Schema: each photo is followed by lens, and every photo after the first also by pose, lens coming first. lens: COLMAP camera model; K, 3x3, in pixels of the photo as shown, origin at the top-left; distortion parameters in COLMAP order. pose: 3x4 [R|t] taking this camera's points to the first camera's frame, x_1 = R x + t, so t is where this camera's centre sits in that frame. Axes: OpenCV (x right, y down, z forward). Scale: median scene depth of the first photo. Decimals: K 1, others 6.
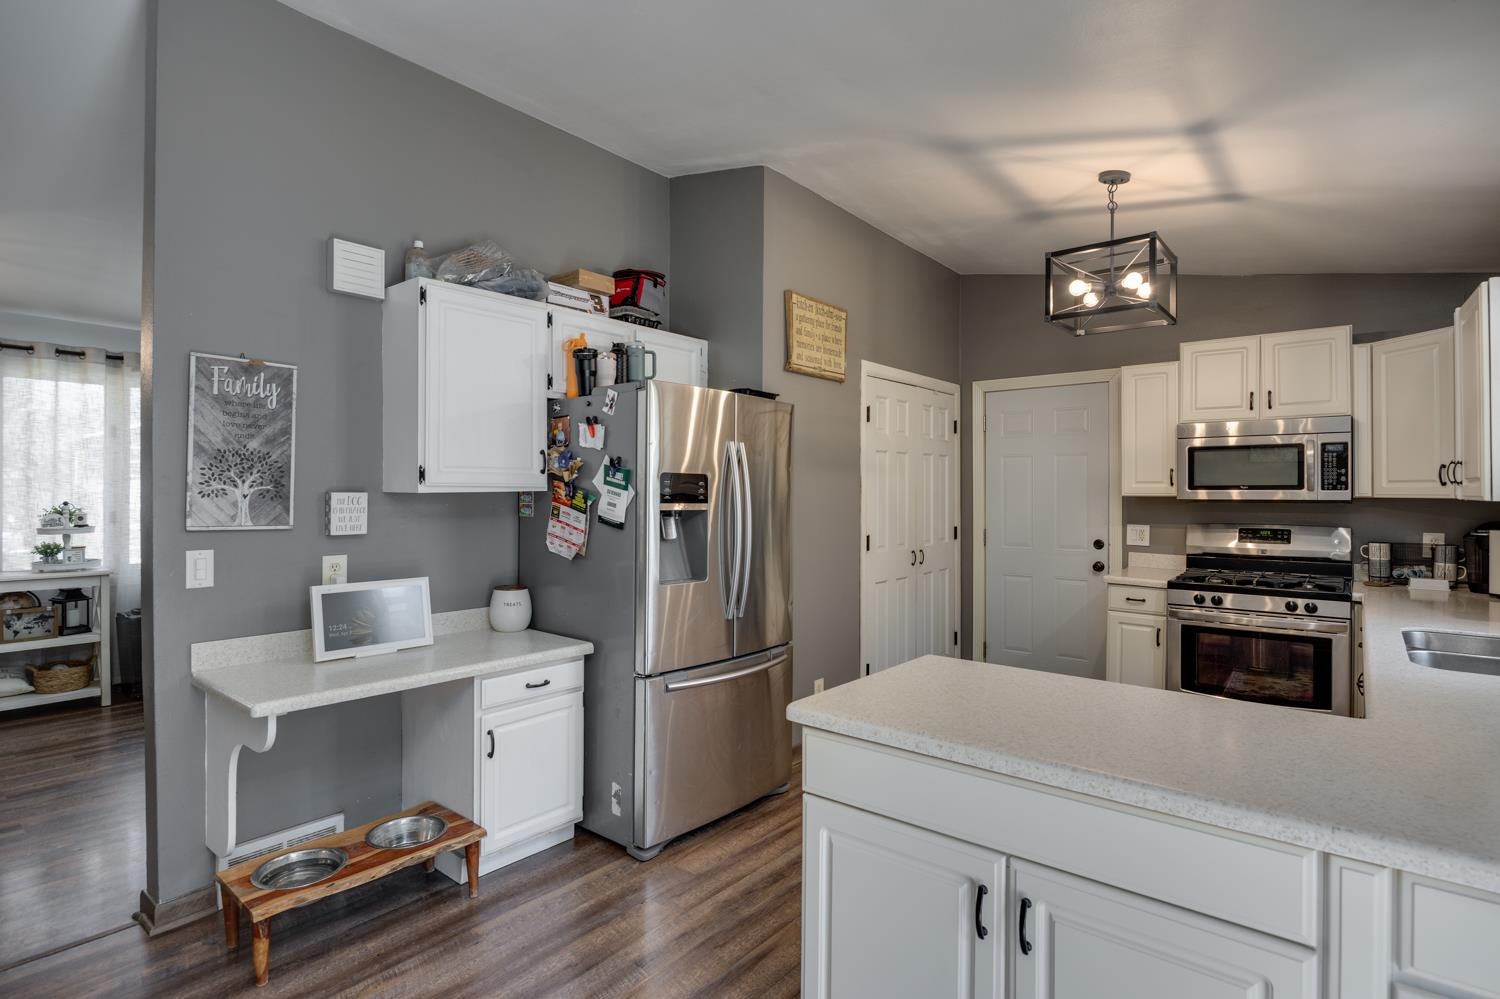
lens RADIAL K [[753.0, 0, 745.3], [0, 753.0, 497.8], [0, 0, 1]] dist [-0.010220, -0.000262]
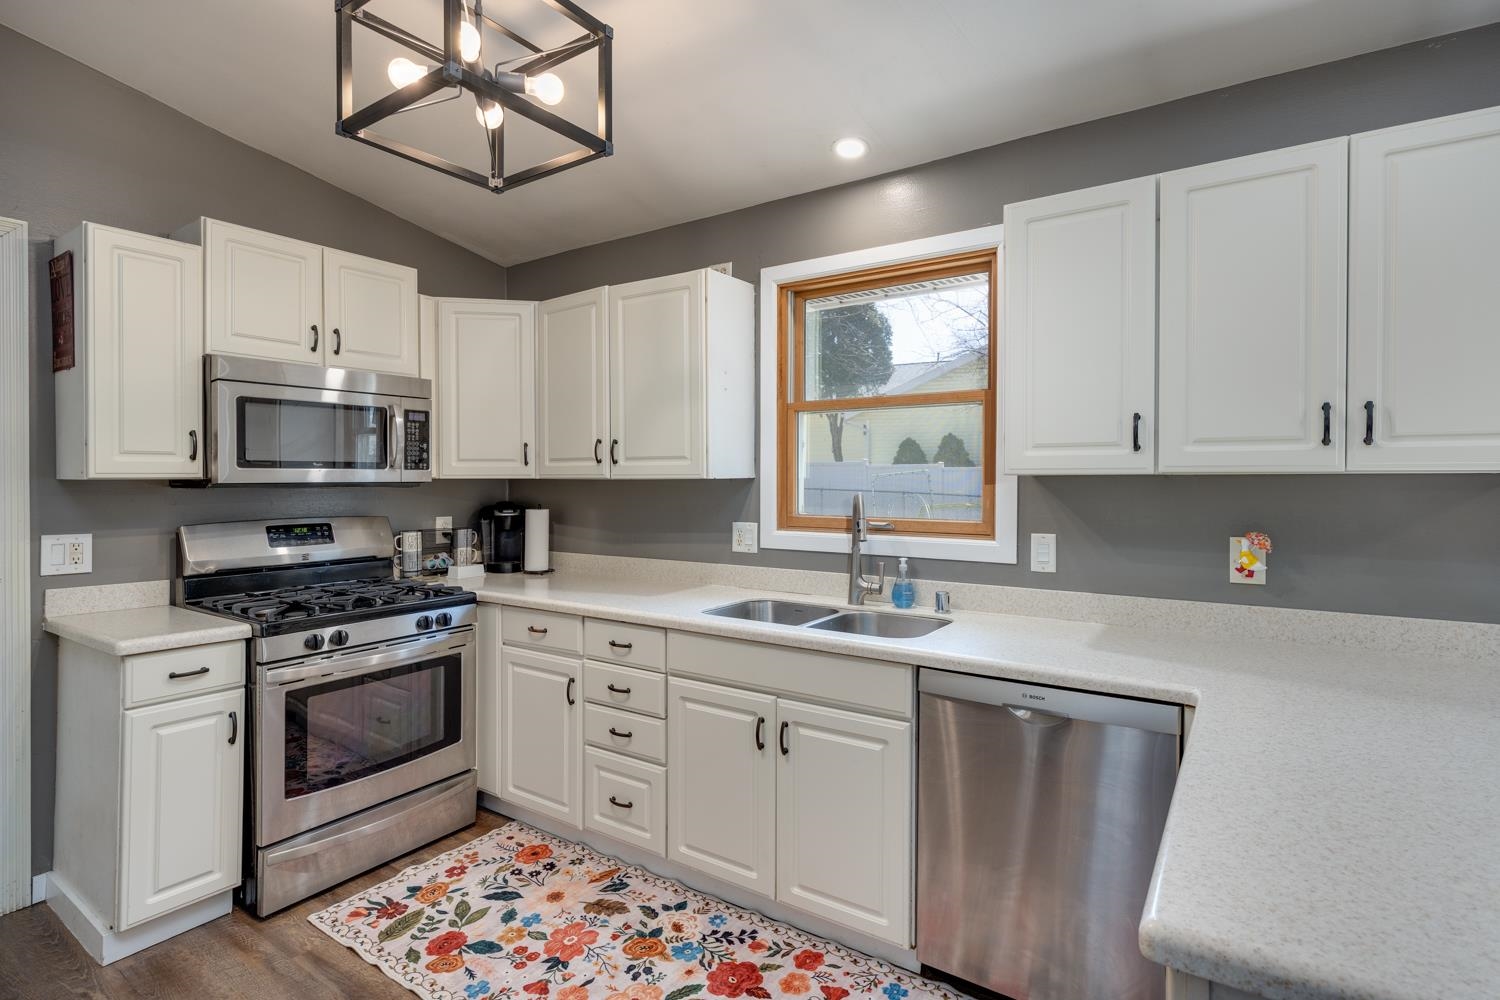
lens RADIAL K [[753.0, 0, 744.0], [0, 753.0, 485.5], [0, 0, 1]] dist [-0.010220, -0.000262]
pose [[-0.105279, -0.010671, 0.994385, -0.049833], [0.010191, 0.999878, 0.011809, 0.001041], [-0.994391, 0.011377, -0.105157, 0.718097]]
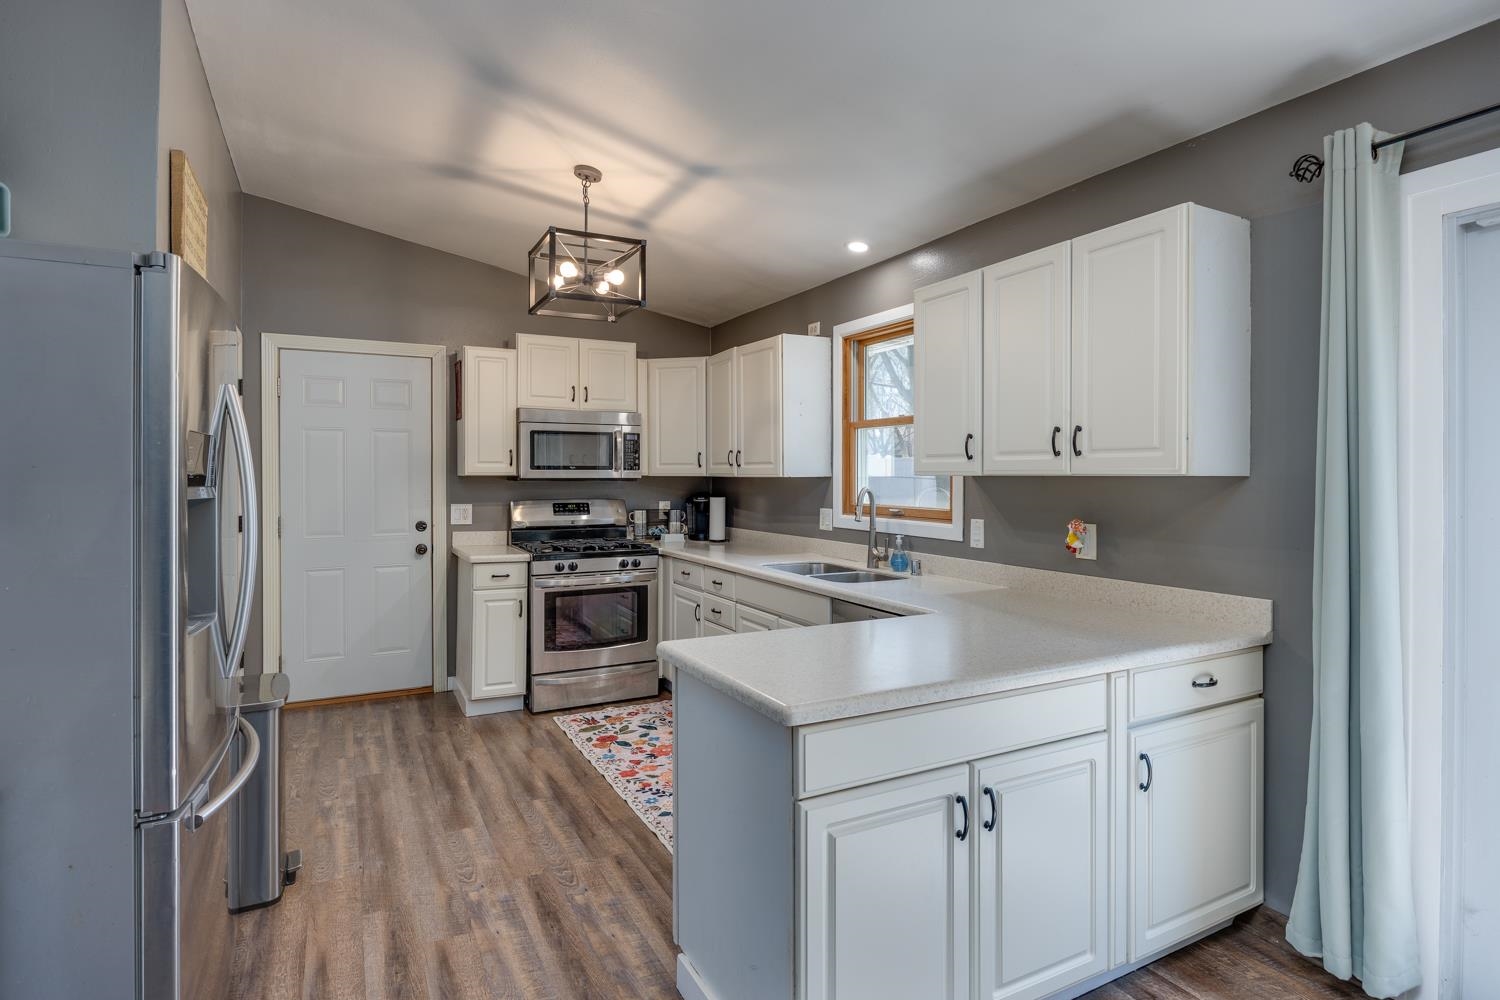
lens RADIAL K [[776.5, 0, 725.6], [0, 776.5, 482.2], [0, 0, 1]] dist [-0.009816, -0.001058]
pose [[0.391039, -0.009510, 0.920325, -0.364759], [0.006251, 0.999951, 0.007677, 0.001154], [-0.920353, 0.002751, 0.391079, 0.323889]]
